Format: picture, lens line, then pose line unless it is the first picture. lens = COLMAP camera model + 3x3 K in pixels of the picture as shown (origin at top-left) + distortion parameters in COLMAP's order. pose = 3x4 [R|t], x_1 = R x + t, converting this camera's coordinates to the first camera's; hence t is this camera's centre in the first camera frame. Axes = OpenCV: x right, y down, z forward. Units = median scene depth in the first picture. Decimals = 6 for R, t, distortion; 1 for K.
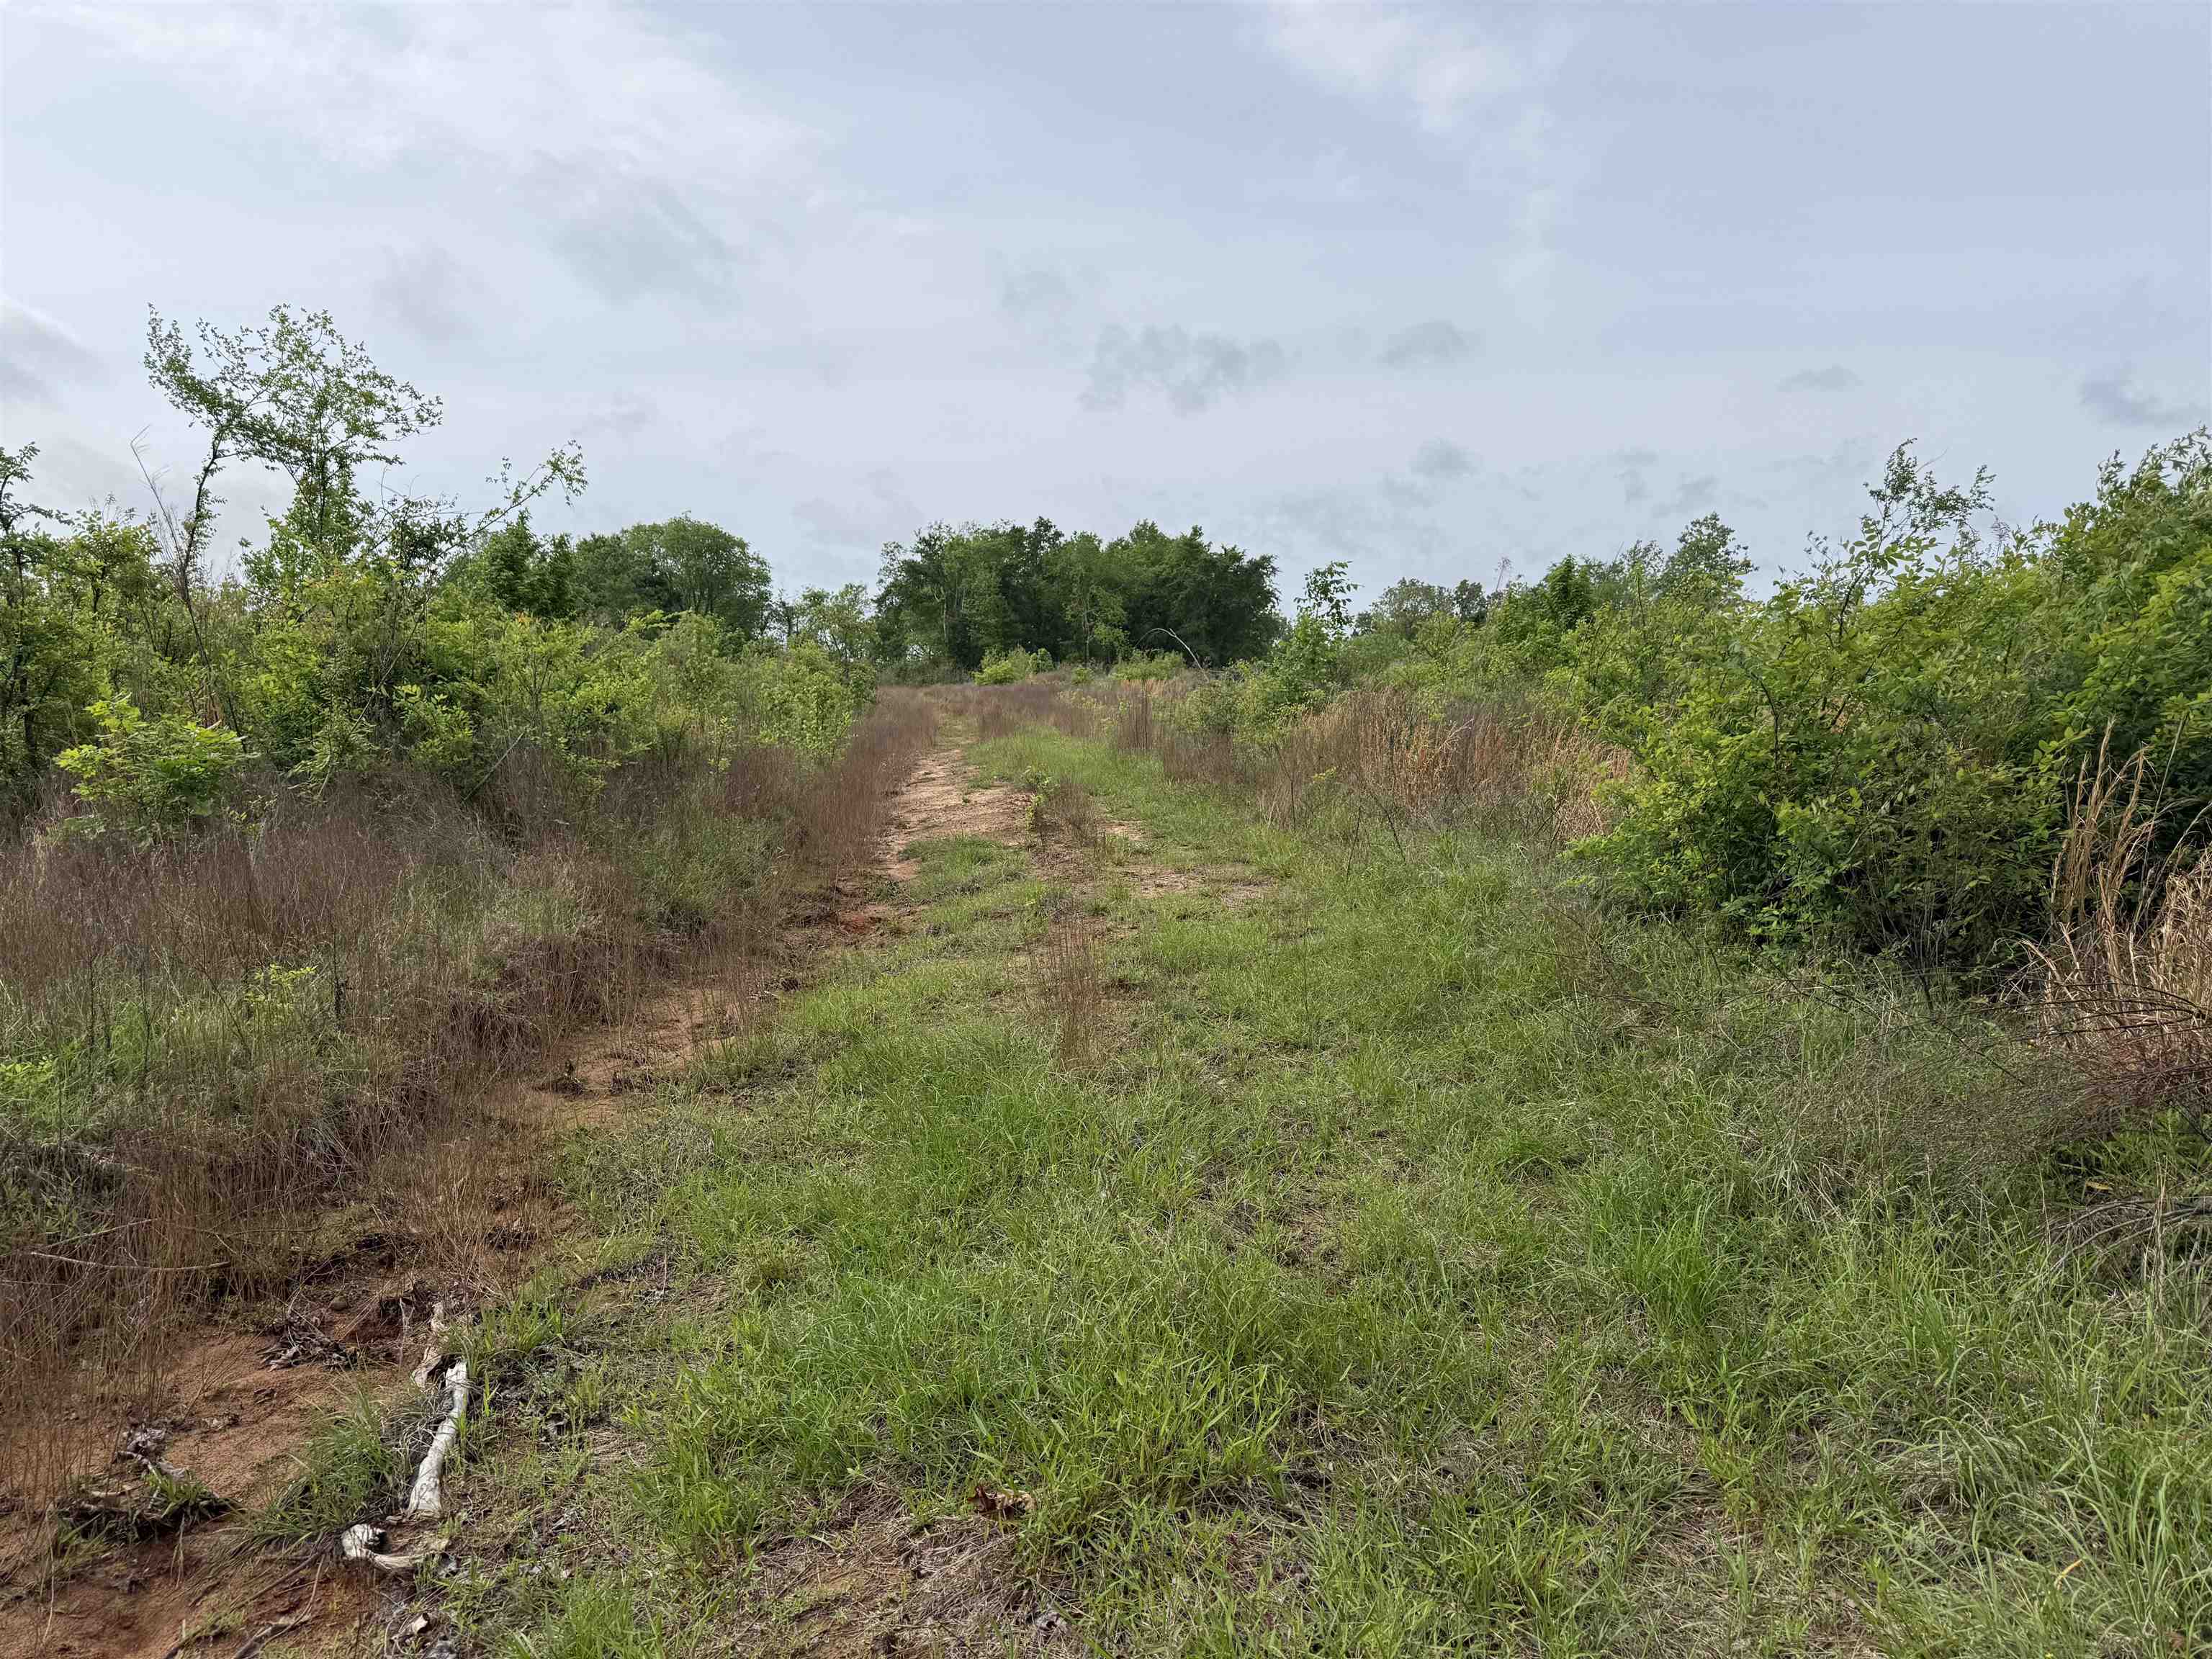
lens RADIAL K [[1578.4, 0, 1141.0], [0, 1578.4, 874.8], [0, 0, 1]] dist [0.056706, -0.064393]
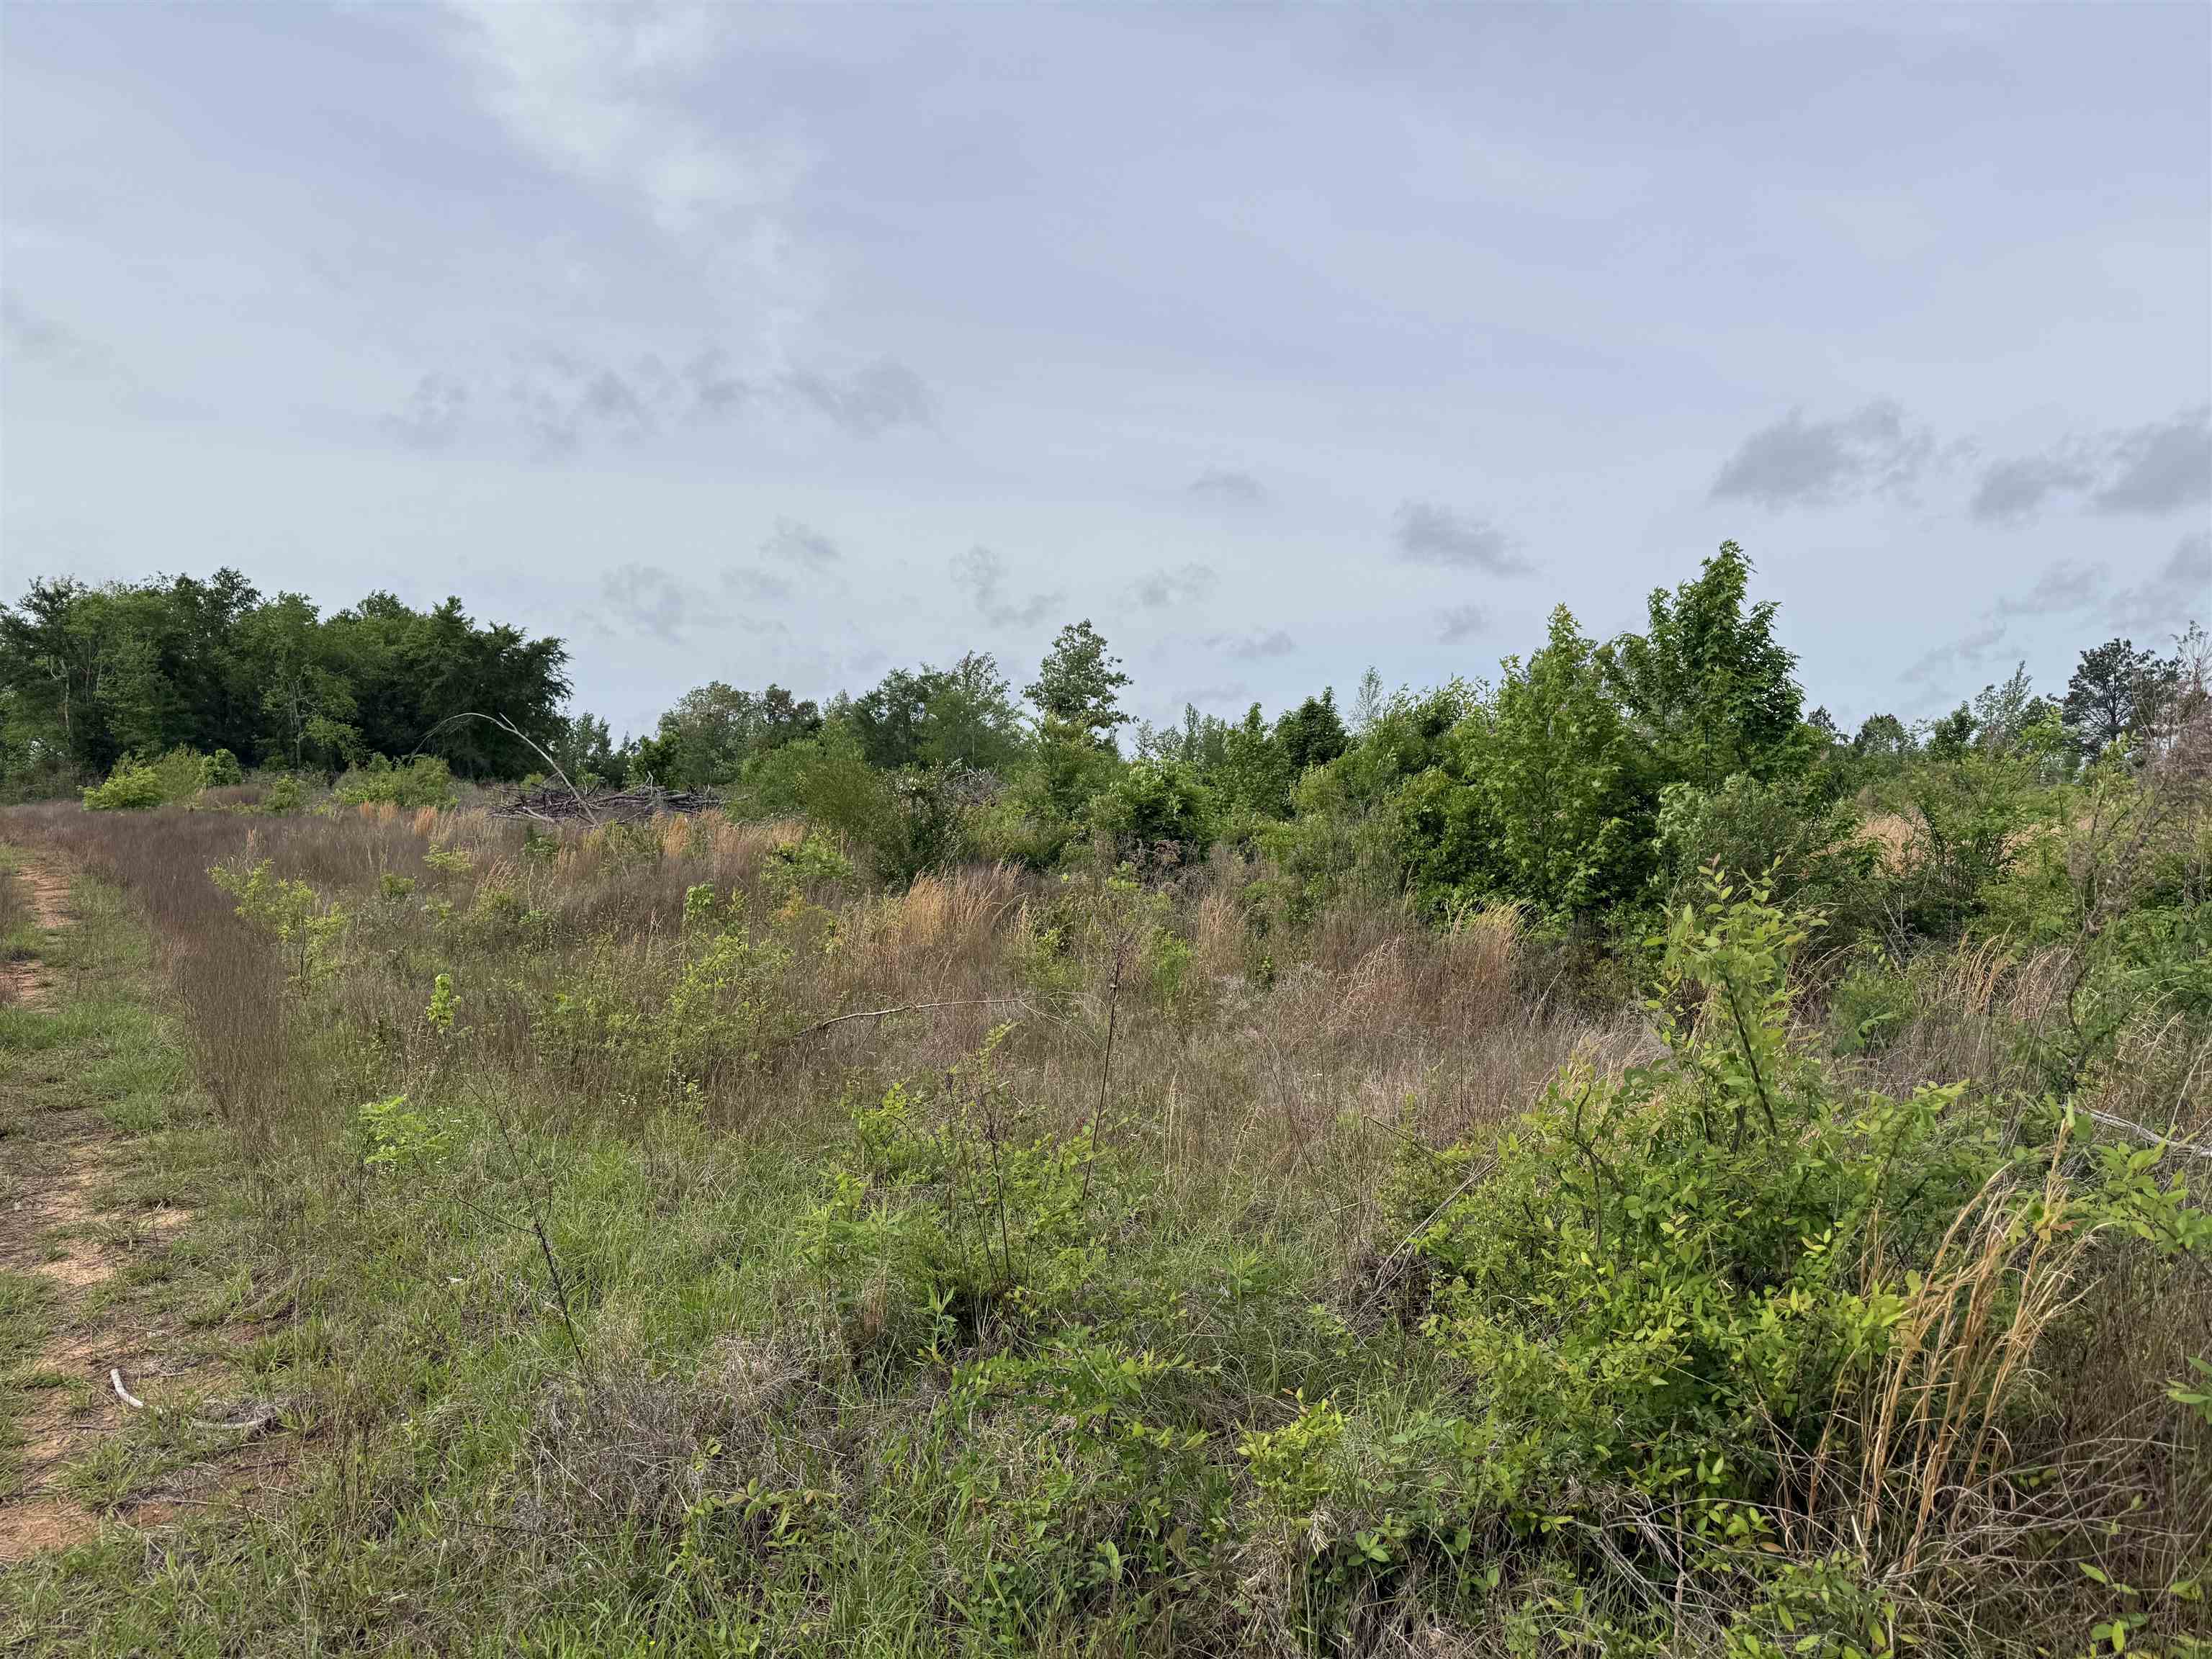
lens RADIAL K [[1578.4, 0, 1174.8], [0, 1578.4, 851.4], [0, 0, 1]] dist [0.056706, -0.064393]
pose [[0.892738, -0.008501, 0.450497, -0.004824], [0.045727, 0.996369, -0.071815, -0.023062], [-0.448251, 0.084712, 0.889885, 0.152746]]
